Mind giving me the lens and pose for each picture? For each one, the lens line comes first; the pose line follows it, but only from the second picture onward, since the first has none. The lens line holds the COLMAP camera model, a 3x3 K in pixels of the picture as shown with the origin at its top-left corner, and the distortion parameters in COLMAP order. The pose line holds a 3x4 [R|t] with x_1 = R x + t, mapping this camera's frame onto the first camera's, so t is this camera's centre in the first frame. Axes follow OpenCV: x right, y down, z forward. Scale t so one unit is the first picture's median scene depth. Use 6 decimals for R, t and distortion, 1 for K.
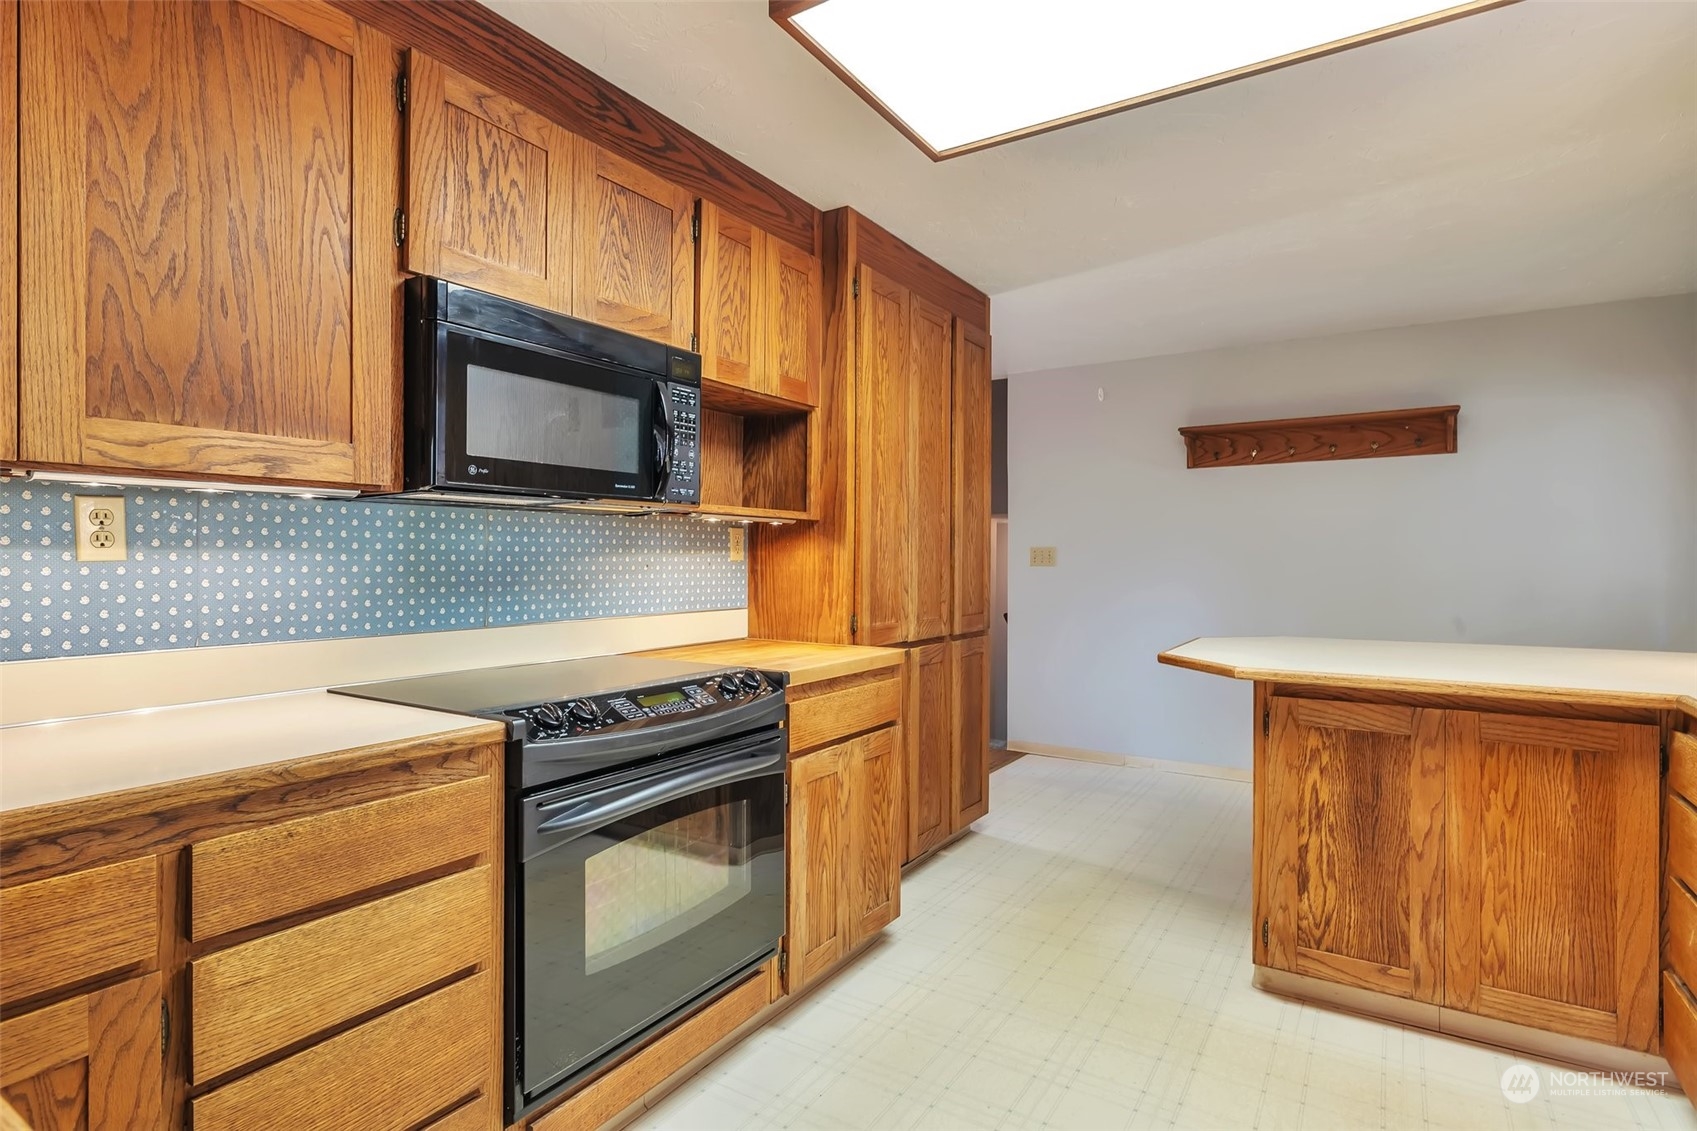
lens RADIAL K [[879.0, 0, 848.7], [0, 879.0, 554.8], [0, 0, 1]] dist [-0.001171, 0.000155]
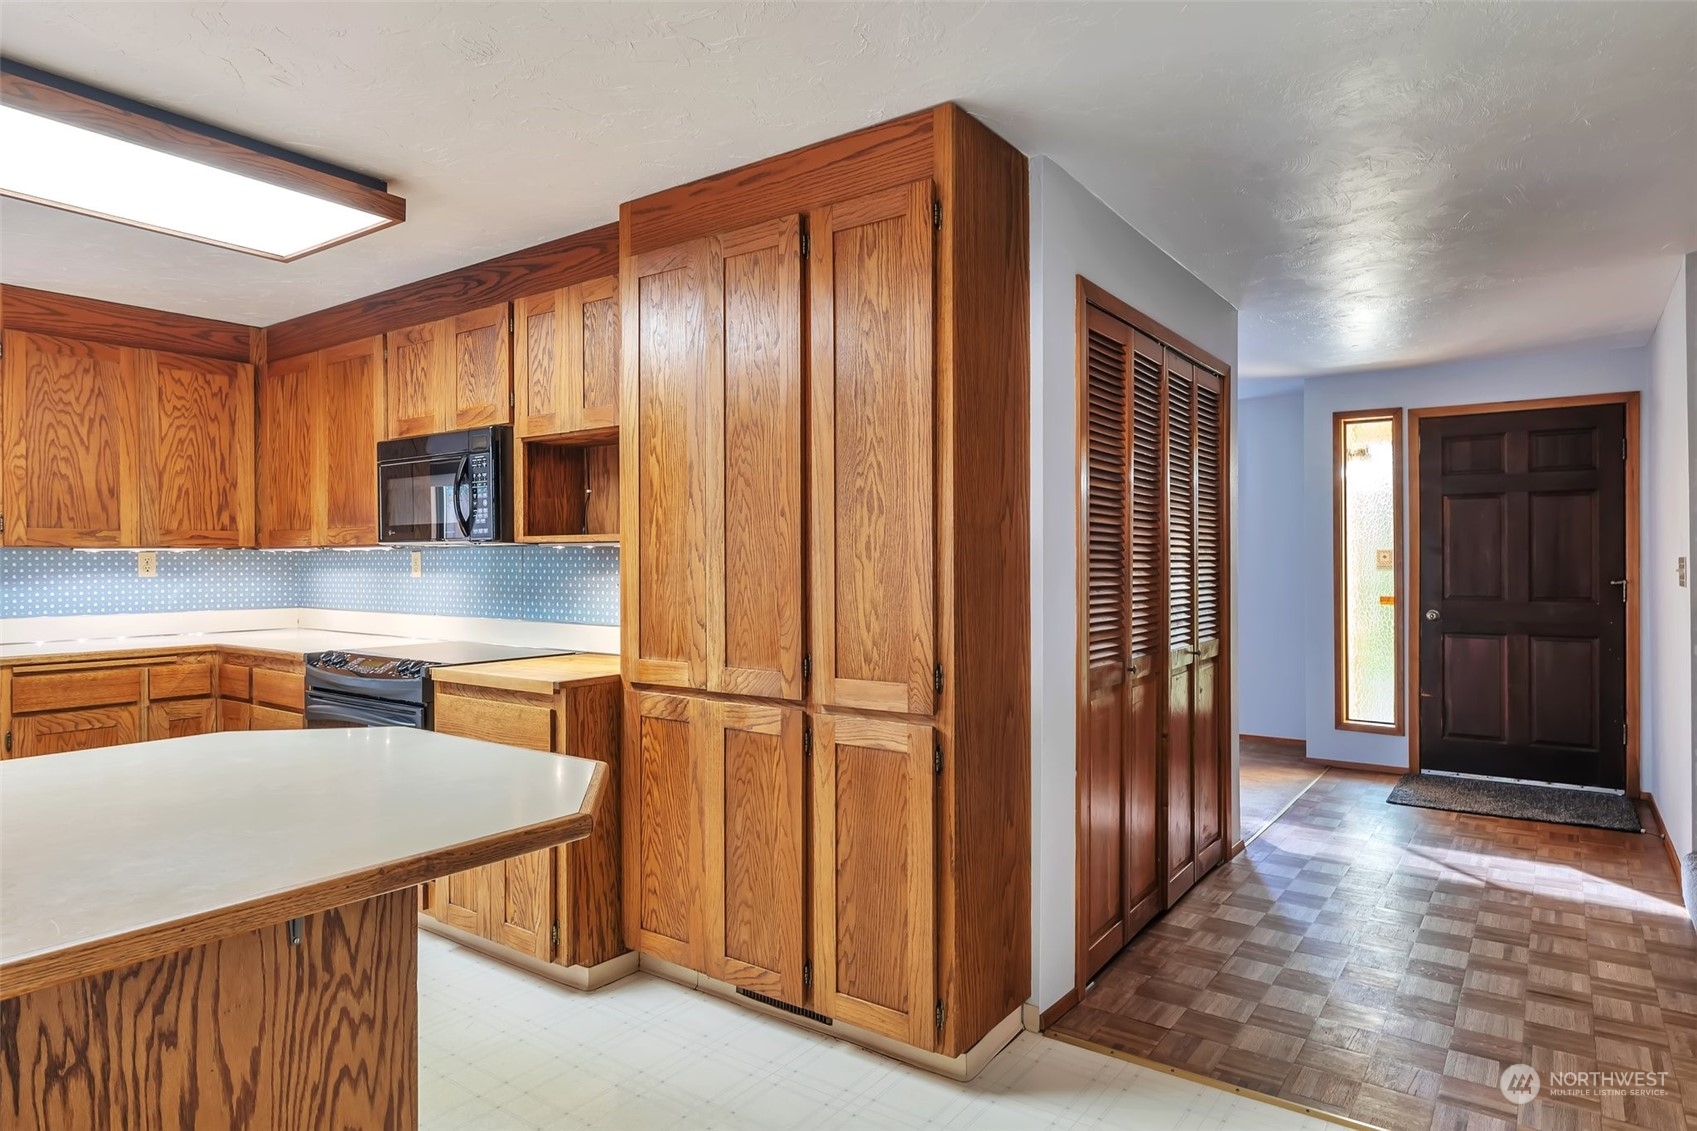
lens RADIAL K [[992.6, 0, 835.8], [0, 992.6, 556.0], [0, 0, 1]] dist [-0.009707, -0.000996]
pose [[-0.068031, -0.005642, -0.997667, 1.324149], [0.008400, 0.999945, -0.006228, -0.018502], [0.997648, -0.008804, -0.067980, 1.661764]]
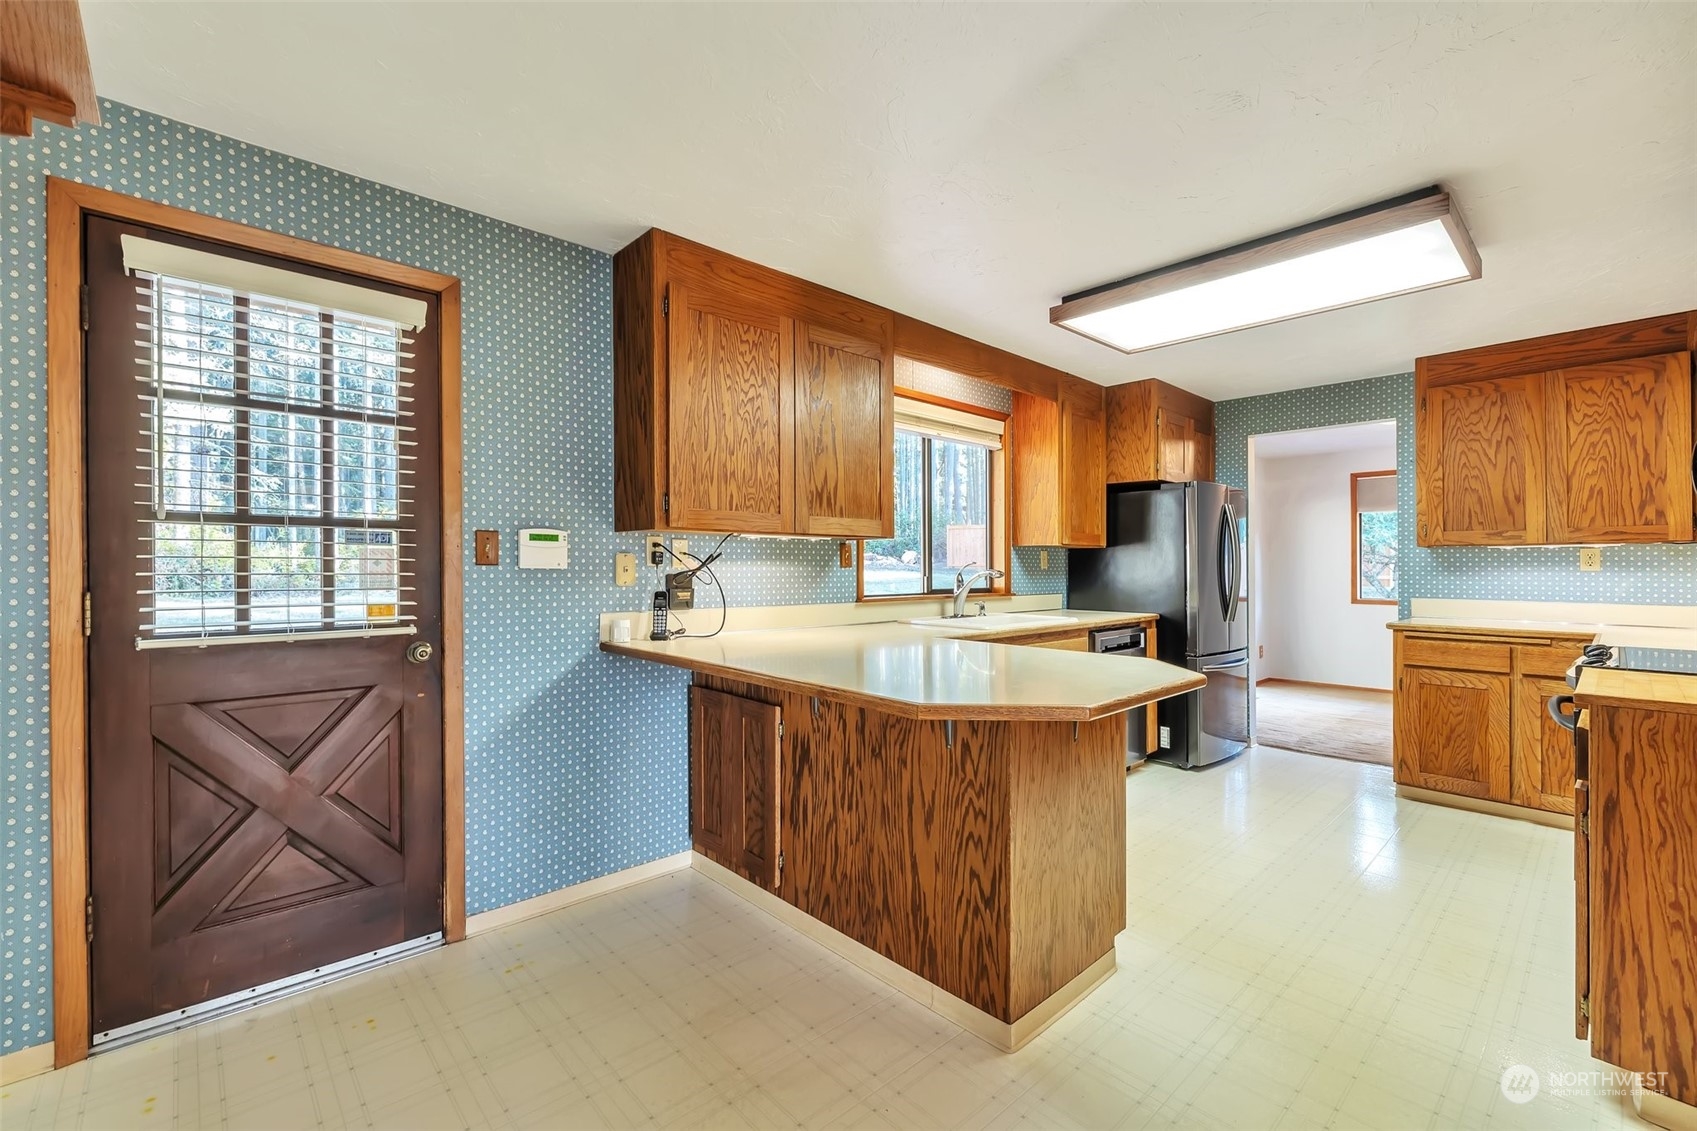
lens RADIAL K [[710.0, 0, 837.6], [0, 710.0, 565.8], [0, 0, 1]] dist [-0.002500, -0.000203]
pose [[-0.963285, -0.004064, 0.268449, 0.700620], [-0.006000, 0.999962, -0.006394, 0.006115], [-0.268412, -0.007770, -0.963273, 2.076839]]
